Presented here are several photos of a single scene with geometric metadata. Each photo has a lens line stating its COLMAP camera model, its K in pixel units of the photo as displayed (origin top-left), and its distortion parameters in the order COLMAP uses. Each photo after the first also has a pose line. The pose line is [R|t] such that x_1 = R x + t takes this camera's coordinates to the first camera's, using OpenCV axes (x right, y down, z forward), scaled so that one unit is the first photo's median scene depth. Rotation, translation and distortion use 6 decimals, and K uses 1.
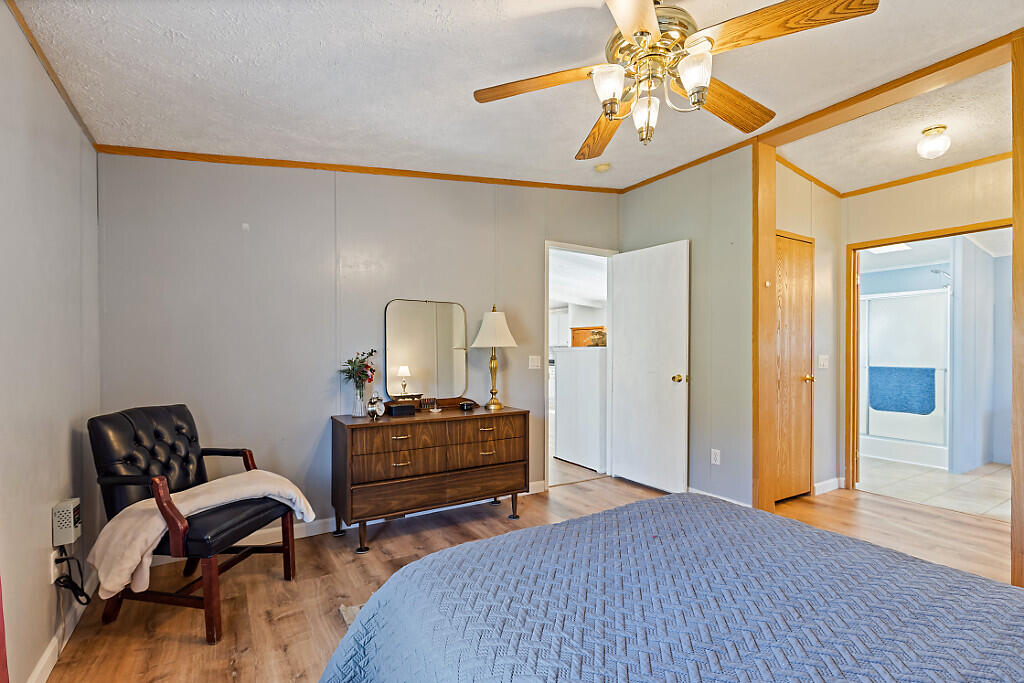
lens RADIAL K [[464.7, 0, 507.2], [0, 464.7, 351.1], [0, 0, 1]] dist [-0.000992, -0.000096]
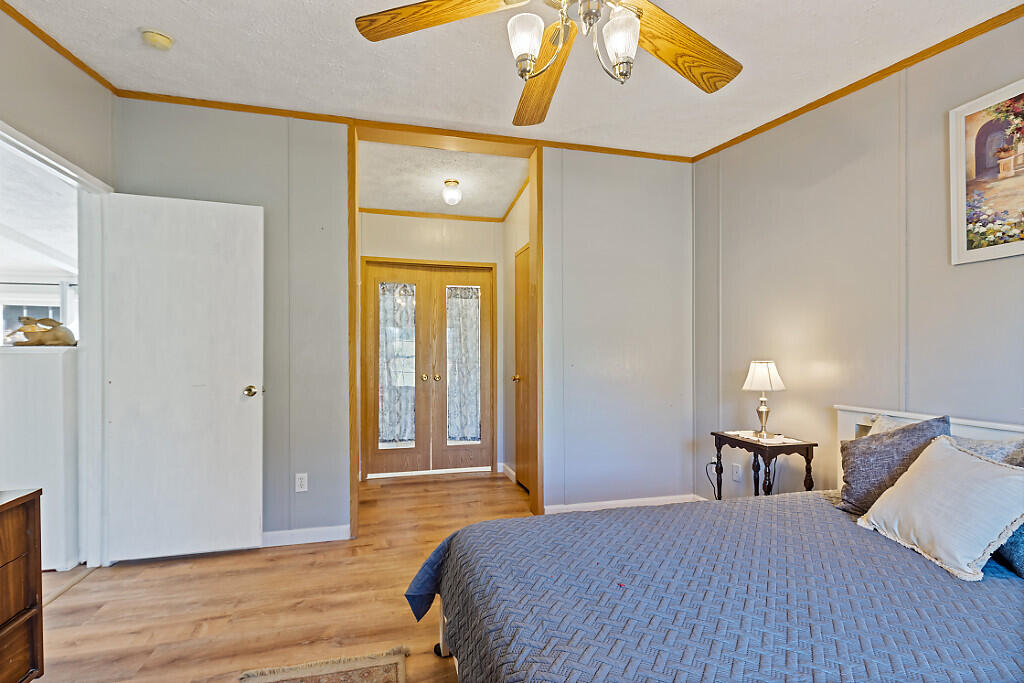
lens RADIAL K [[456.4, 0, 504.0], [0, 456.4, 353.1], [0, 0, 1]] dist [0.000057, 0.000171]
pose [[0.302399, -0.002052, 0.953179, -0.204805], [-0.000355, 0.999997, 0.002266, -0.003612], [-0.953181, -0.001024, 0.302398, 0.399330]]
